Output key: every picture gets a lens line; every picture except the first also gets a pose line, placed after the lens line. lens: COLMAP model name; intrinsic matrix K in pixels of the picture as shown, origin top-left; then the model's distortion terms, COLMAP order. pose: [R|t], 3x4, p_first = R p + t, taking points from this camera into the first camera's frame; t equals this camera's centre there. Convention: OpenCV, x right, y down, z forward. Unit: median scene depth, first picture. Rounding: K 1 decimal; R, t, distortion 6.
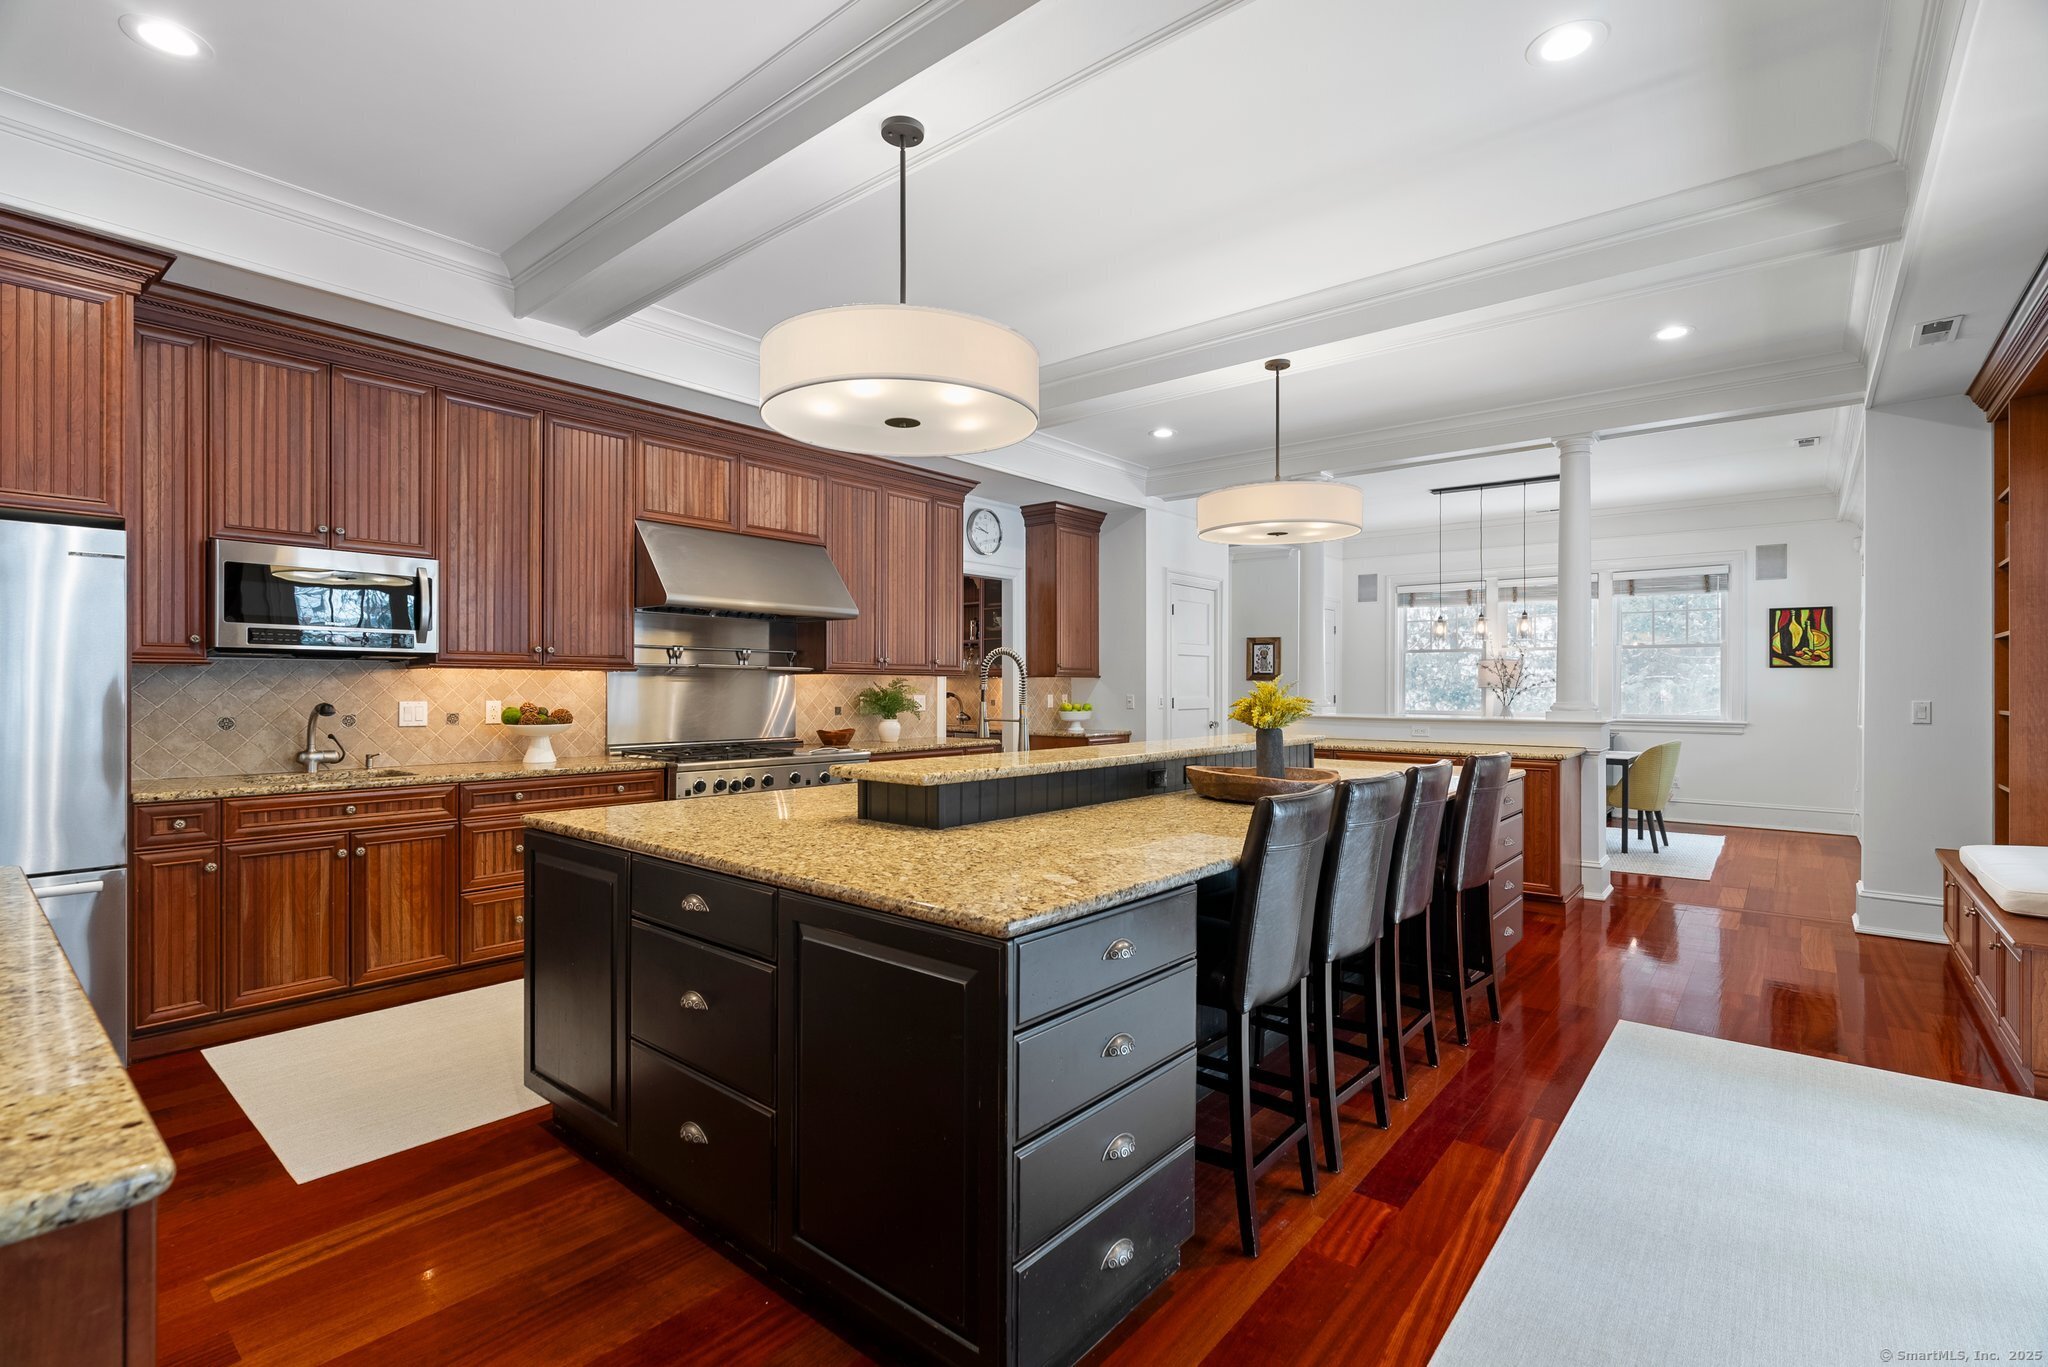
lens RADIAL K [[937.1, 0, 1016.0], [0, 937.1, 688.2], [0, 0, 1]] dist [-0.014337, 0.002713]
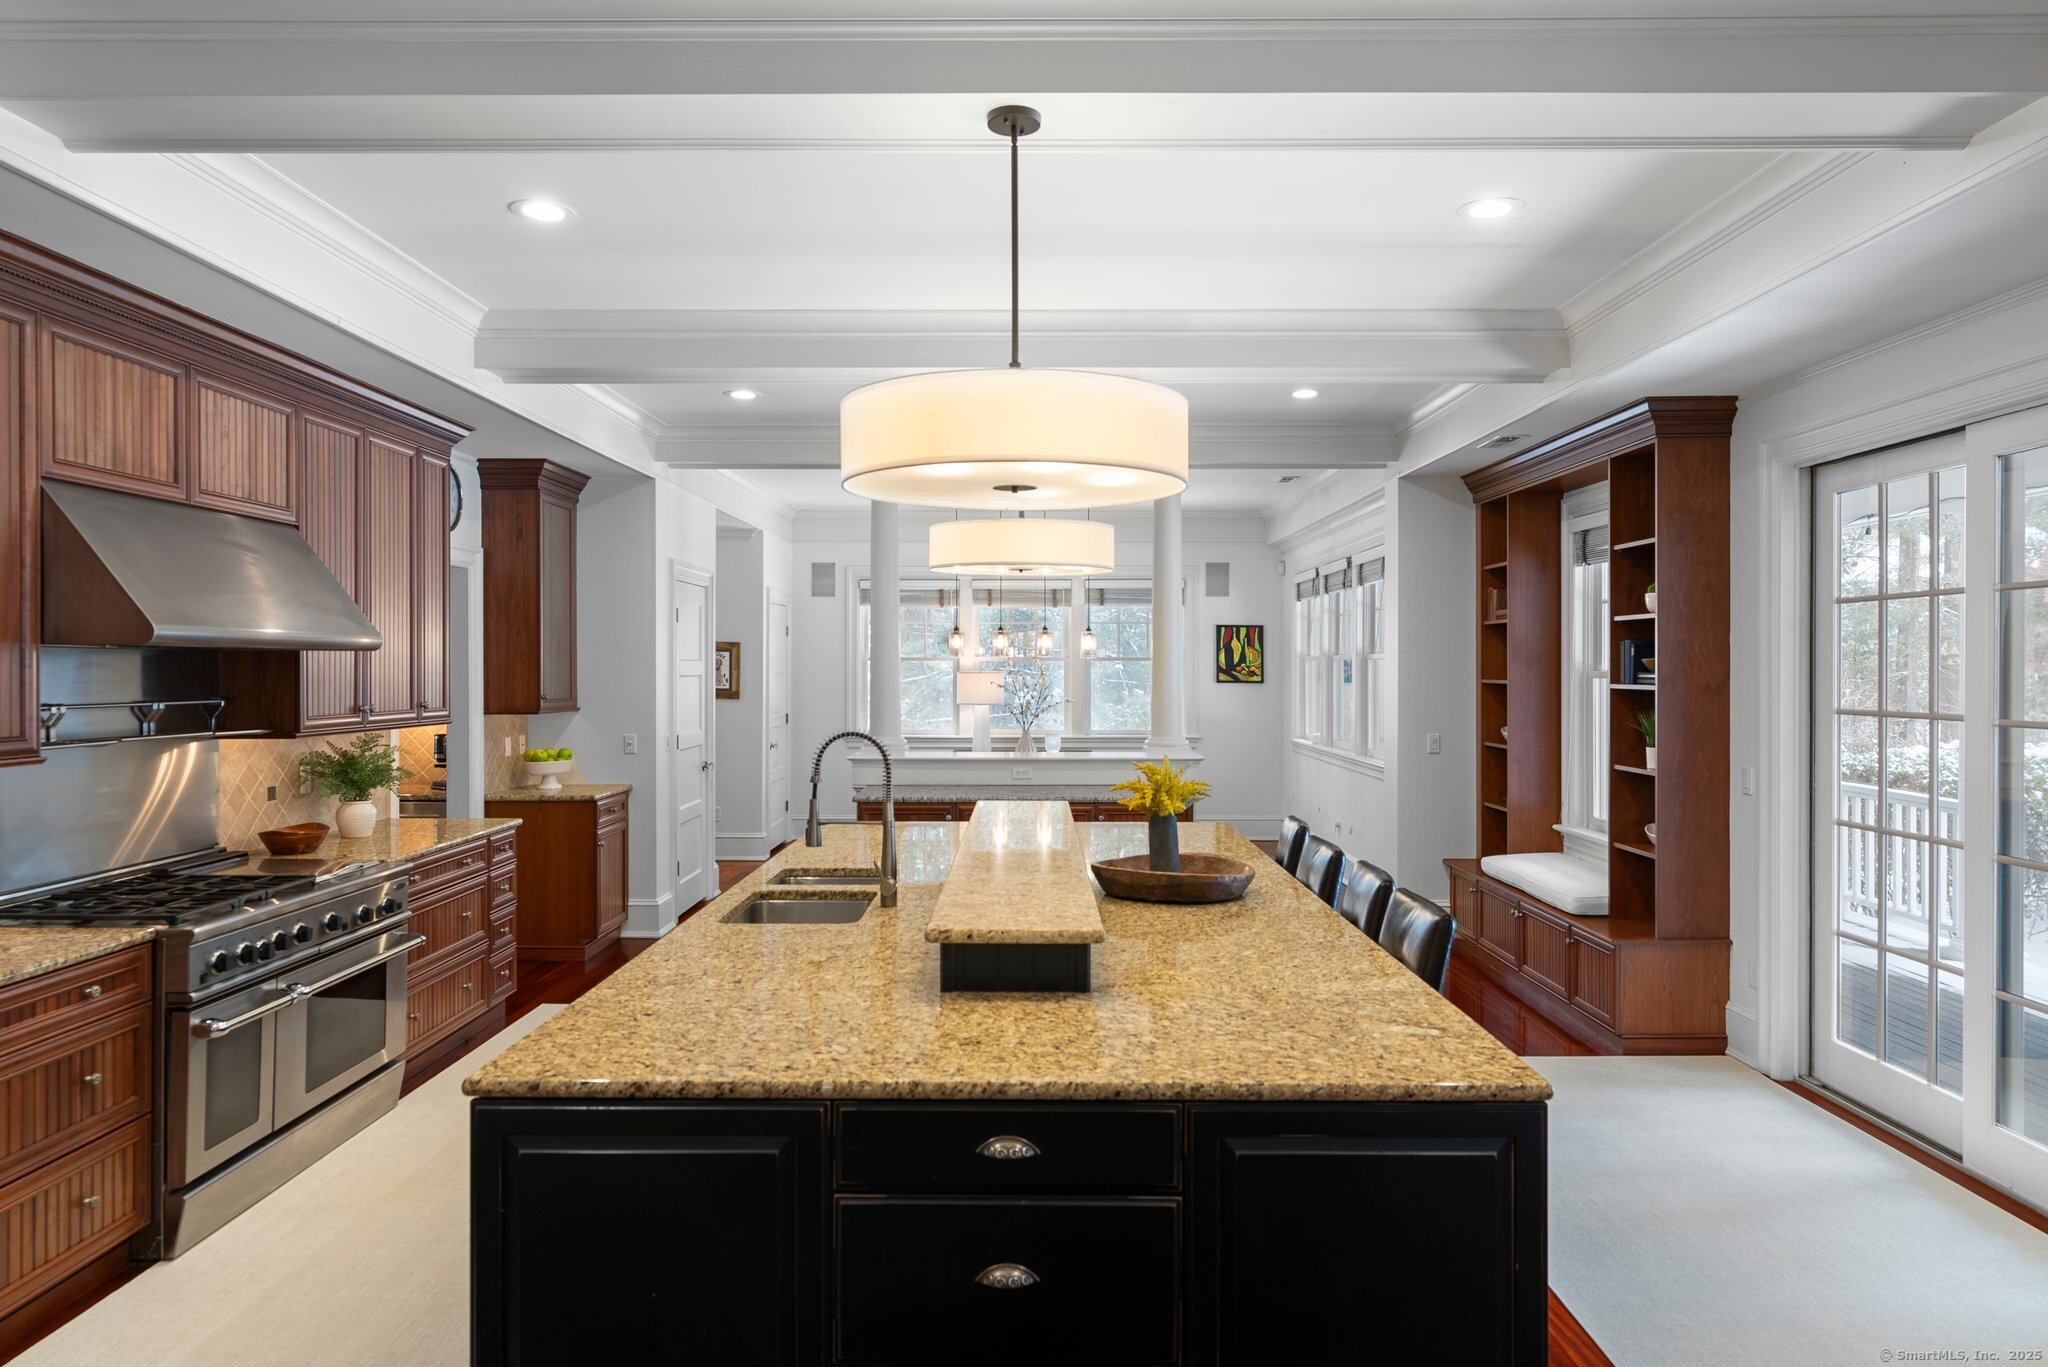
lens RADIAL K [[1277.1, 0, 1035.4], [0, 1277.1, 669.4], [0, 0, 1]] dist [-0.004671, -0.004504]
pose [[0.767798, -0.003871, 0.640680, -0.265038], [0.003470, 0.999992, 0.001883, -0.043372], [-0.640682, 0.000777, 0.767806, 0.050359]]
